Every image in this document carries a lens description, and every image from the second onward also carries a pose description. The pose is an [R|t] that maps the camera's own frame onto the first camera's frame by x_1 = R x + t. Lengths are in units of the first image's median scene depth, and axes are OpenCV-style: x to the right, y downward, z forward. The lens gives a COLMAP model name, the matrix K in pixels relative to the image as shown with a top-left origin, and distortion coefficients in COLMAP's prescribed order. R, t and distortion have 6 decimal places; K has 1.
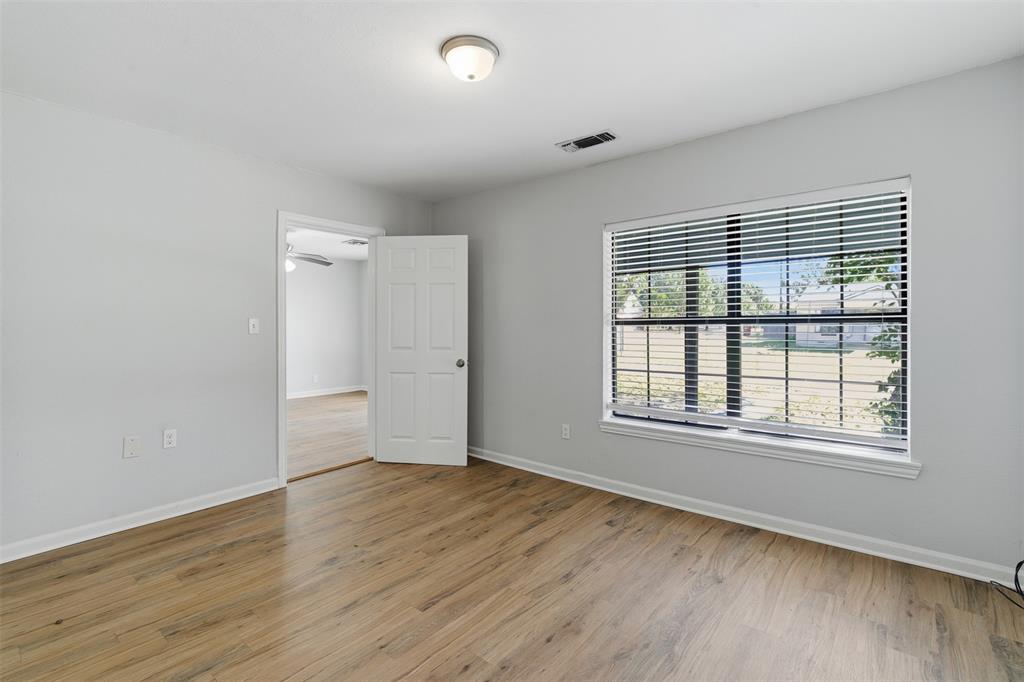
lens RADIAL K [[457.4, 0, 509.9], [0, 457.4, 328.4], [0, 0, 1]] dist [0.000397, 0.000152]
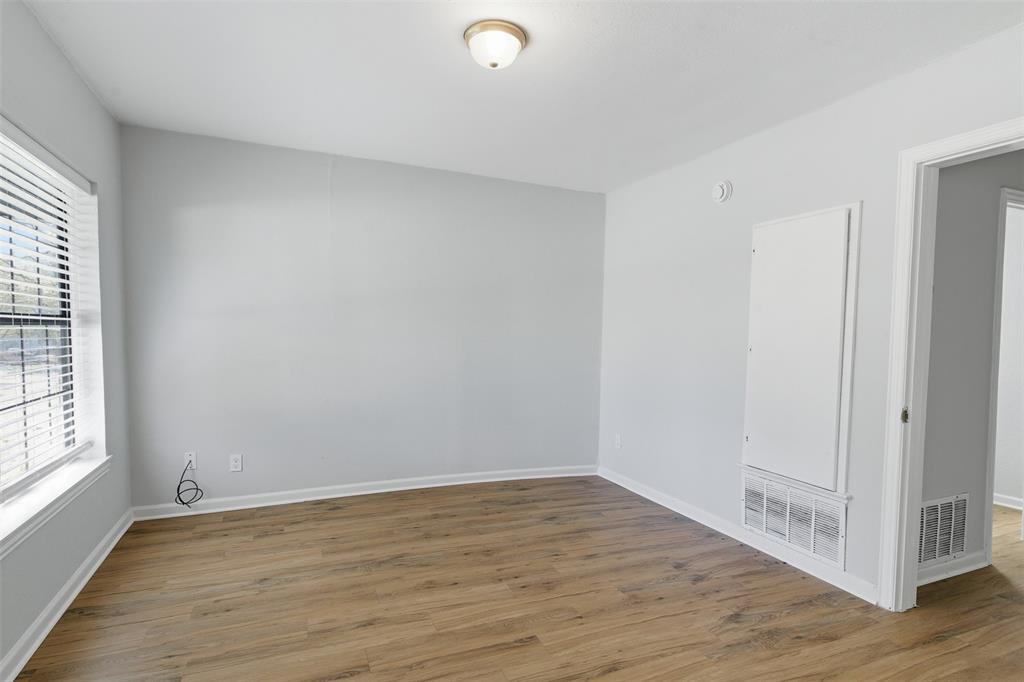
lens RADIAL K [[523.9, 0, 510.5], [0, 523.9, 358.2], [0, 0, 1]] dist [-0.001843, -0.000401]
pose [[-0.884225, -0.036529, 0.465631, -0.605062], [-0.014255, 0.998583, 0.051269, -0.016832], [-0.466844, 0.038696, -0.883493, 1.880747]]
